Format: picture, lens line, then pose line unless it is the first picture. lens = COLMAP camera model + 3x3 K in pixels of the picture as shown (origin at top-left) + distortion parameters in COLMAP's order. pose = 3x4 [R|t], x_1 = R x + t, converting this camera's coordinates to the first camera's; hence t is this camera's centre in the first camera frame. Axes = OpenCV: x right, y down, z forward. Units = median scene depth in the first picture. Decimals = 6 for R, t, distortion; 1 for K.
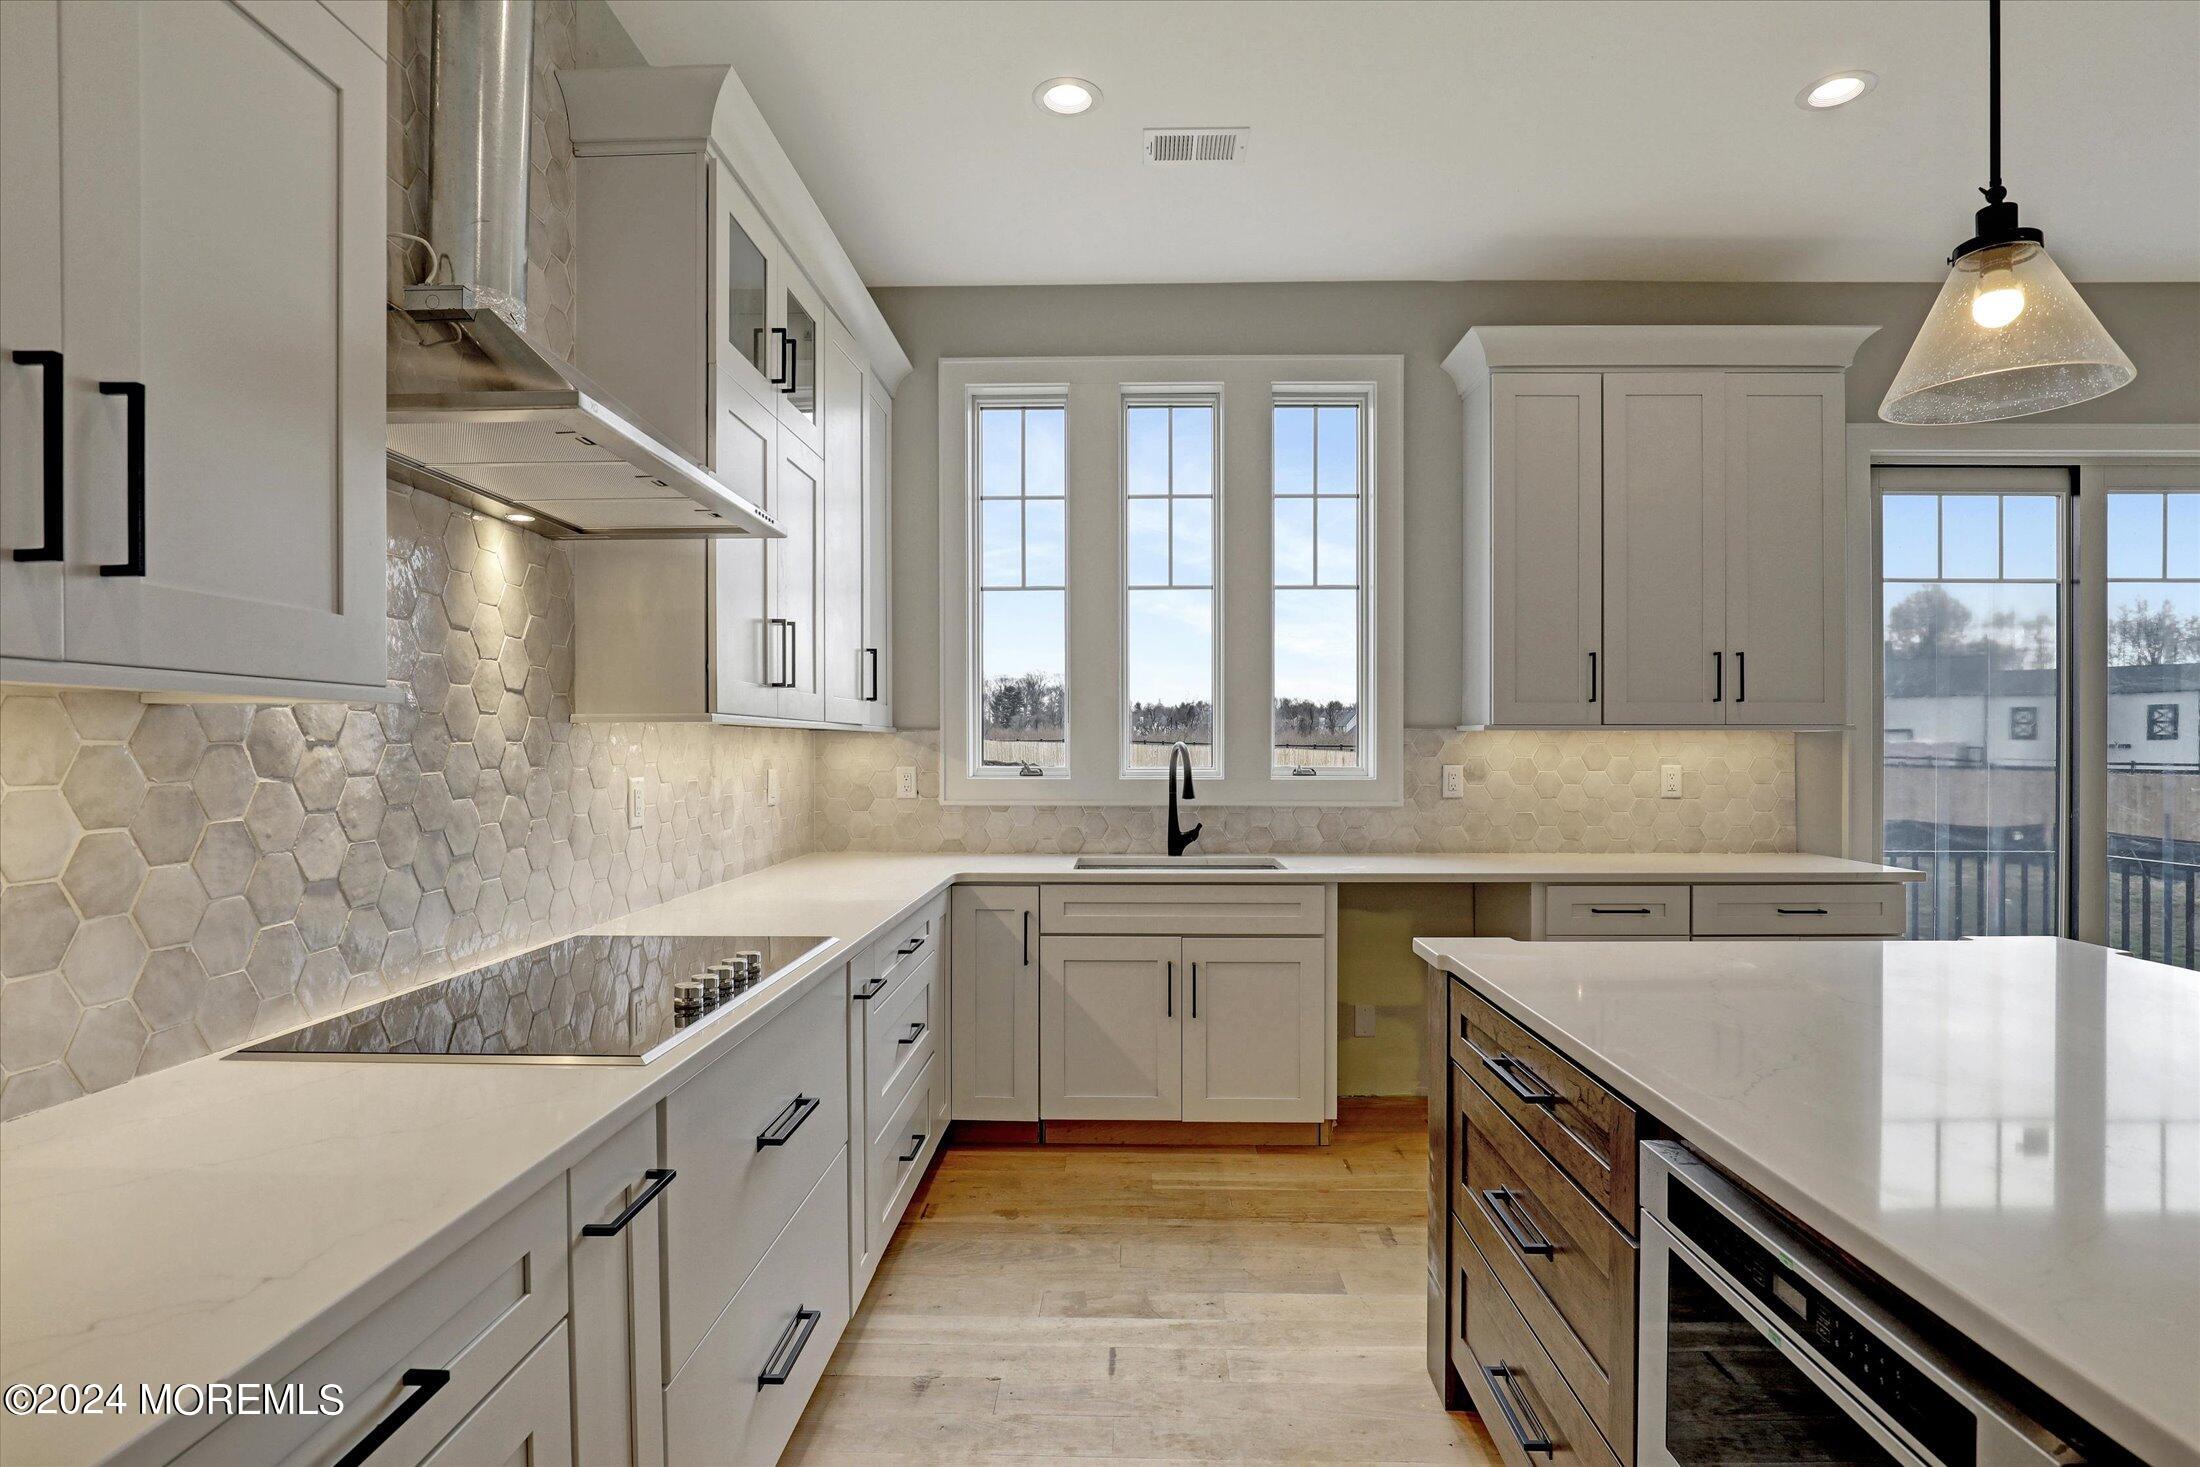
lens RADIAL K [[1129.4, 0, 1101.7], [0, 1129.4, 748.3], [0, 0, 1]] dist [-0.019315, 0.000967]
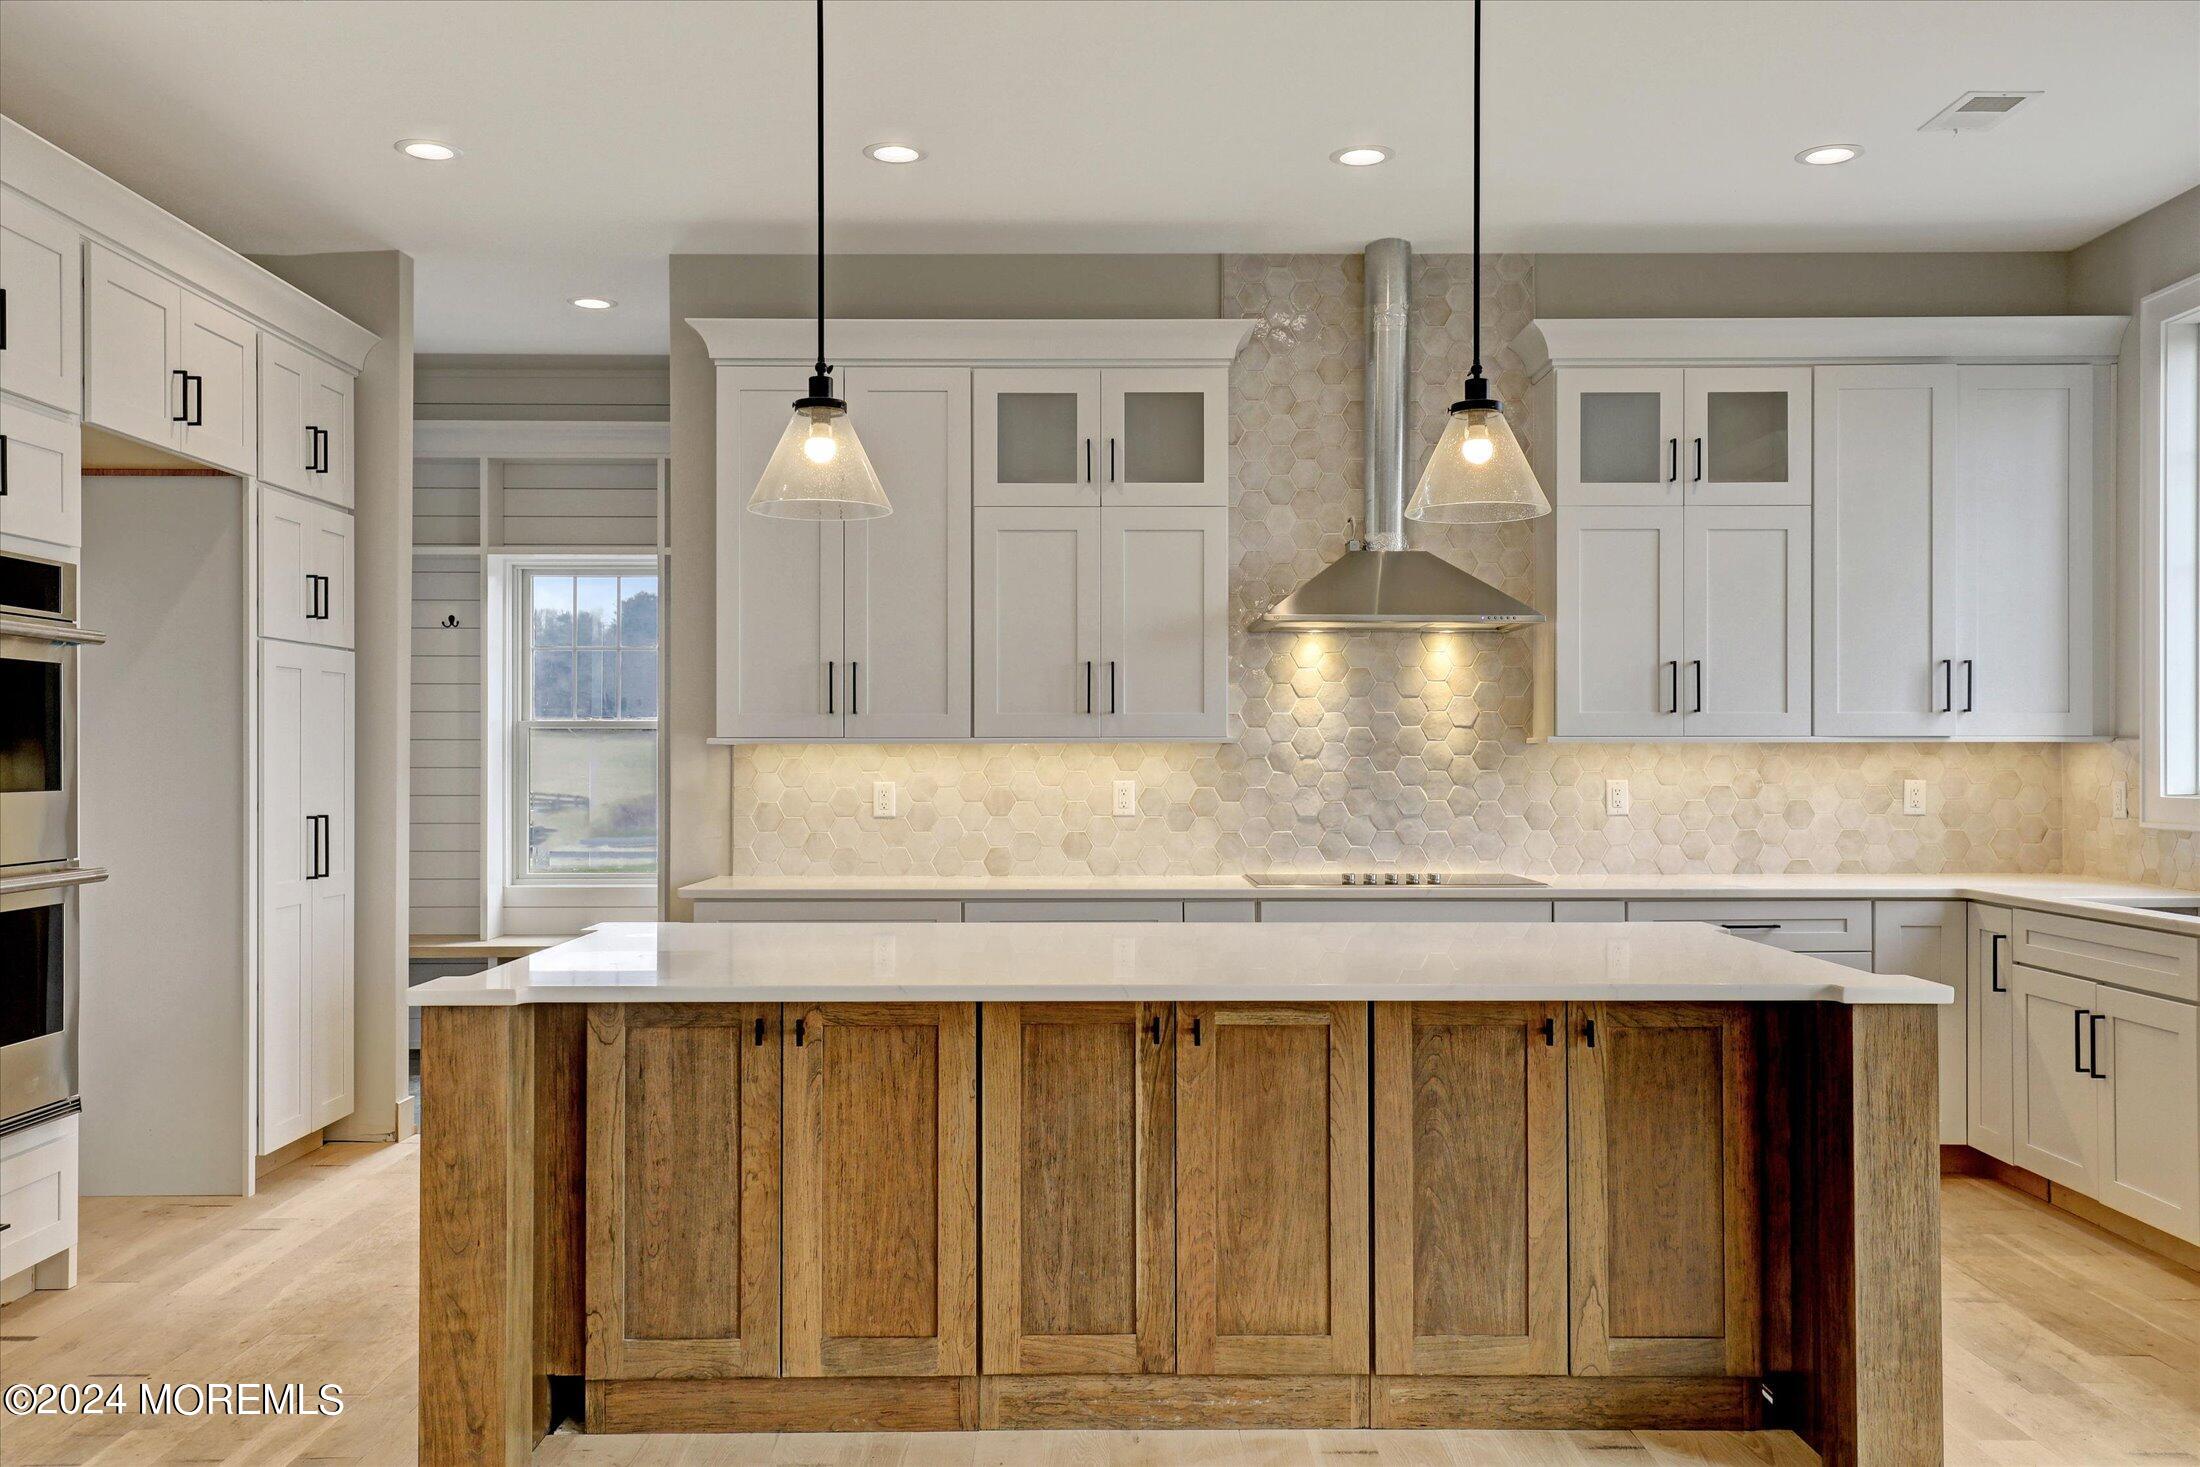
lens RADIAL K [[1879.9, 0, 1106.1], [0, 1879.9, 746.2], [0, 0, 1]] dist [0.028902, 0.009812]
pose [[0.038995, -0.005369, -0.999225, 1.297981], [-0.000778, 0.999985, -0.005403, -0.002419], [0.999239, 0.000988, 0.038990, 0.175266]]
